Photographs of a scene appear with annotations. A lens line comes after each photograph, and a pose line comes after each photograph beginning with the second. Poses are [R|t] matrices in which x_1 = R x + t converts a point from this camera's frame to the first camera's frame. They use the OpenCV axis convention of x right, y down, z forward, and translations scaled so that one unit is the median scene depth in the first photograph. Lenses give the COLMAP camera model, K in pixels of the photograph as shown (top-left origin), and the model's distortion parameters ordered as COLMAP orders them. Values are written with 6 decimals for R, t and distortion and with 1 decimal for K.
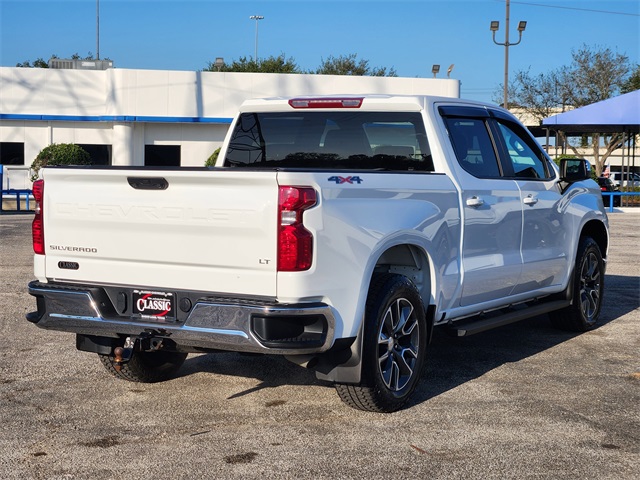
lens RADIAL K [[1221.7, 0, 281.8], [0, 1221.7, 245.6], [0, 0, 1]] dist [0.018106, 0.000000]
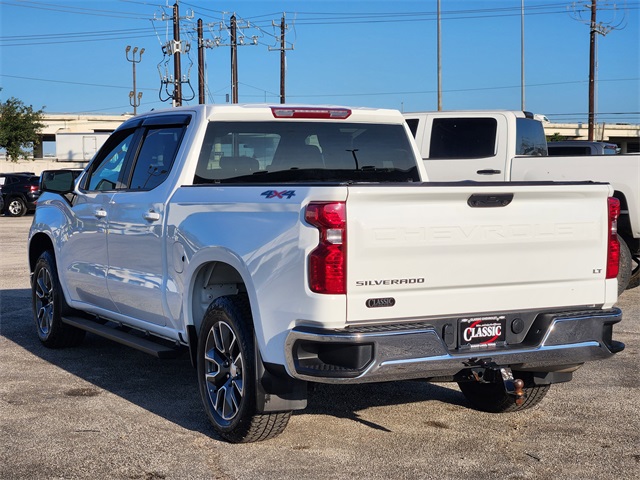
lens RADIAL K [[1221.7, 0, 317.2], [0, 1221.7, 237.9], [0, 0, 1]] dist [0.018106, 0.000000]
pose [[0.517801, -0.062747, 0.853197, -0.943841], [0.073389, 0.996888, 0.028775, -0.057420], [-0.852347, 0.047715, 0.520795, 0.617587]]
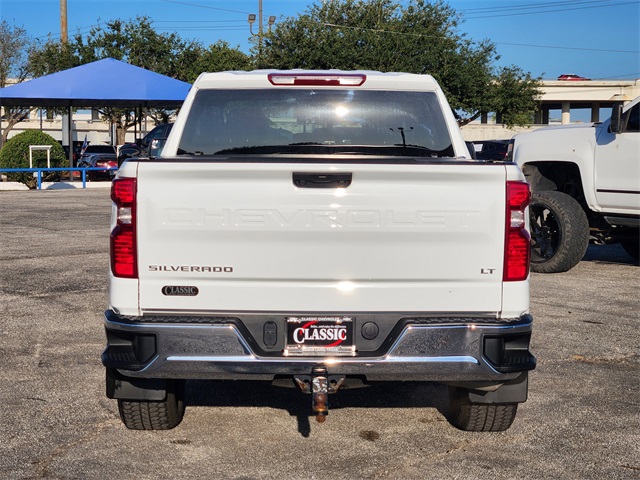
lens RADIAL K [[1221.7, 0, 326.9], [0, 1221.7, 243.9], [0, 0, 1]] dist [0.018106, 0.000000]
pose [[0.863085, -0.051766, 0.502398, -0.489195], [0.041512, 0.998639, 0.031583, -0.033902], [-0.503349, -0.006403, 0.864059, 0.315586]]
